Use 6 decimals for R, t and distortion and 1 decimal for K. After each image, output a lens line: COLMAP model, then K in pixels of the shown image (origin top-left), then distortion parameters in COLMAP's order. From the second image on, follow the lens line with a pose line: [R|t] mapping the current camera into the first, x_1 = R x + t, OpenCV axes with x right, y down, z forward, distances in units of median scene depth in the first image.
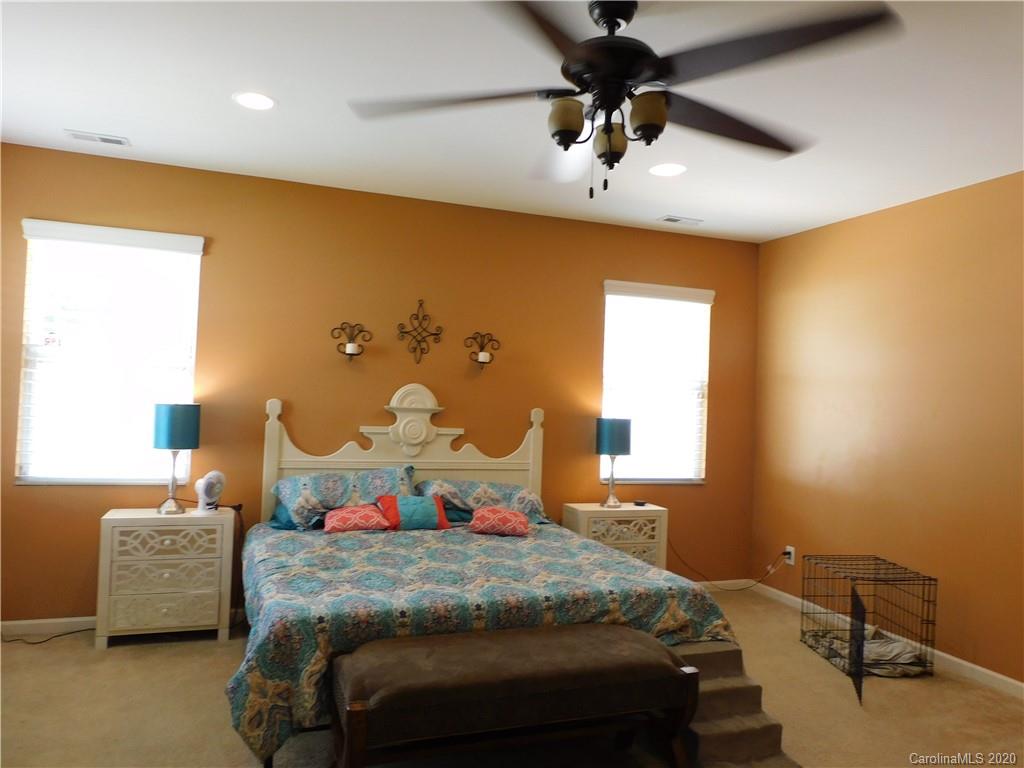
lens RADIAL K [[716.6, 0, 515.8], [0, 716.6, 380.6], [0, 0, 1]] dist [-0.013047, 0.000122]
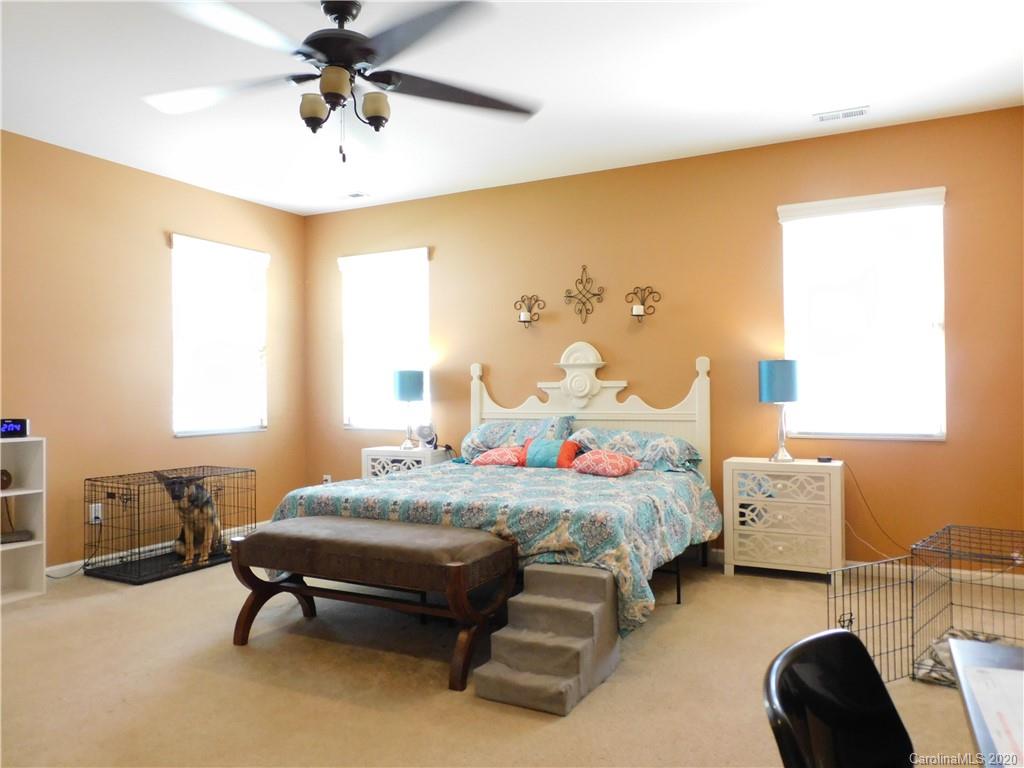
lens RADIAL K [[716.6, 0, 515.8], [0, 716.6, 380.6], [0, 0, 1]] dist [-0.013047, 0.000122]
pose [[0.680351, -0.056429, -0.730710, 0.603889], [0.057642, 0.998063, -0.023405, 0.085344], [0.730616, -0.026196, 0.682286, 0.180041]]
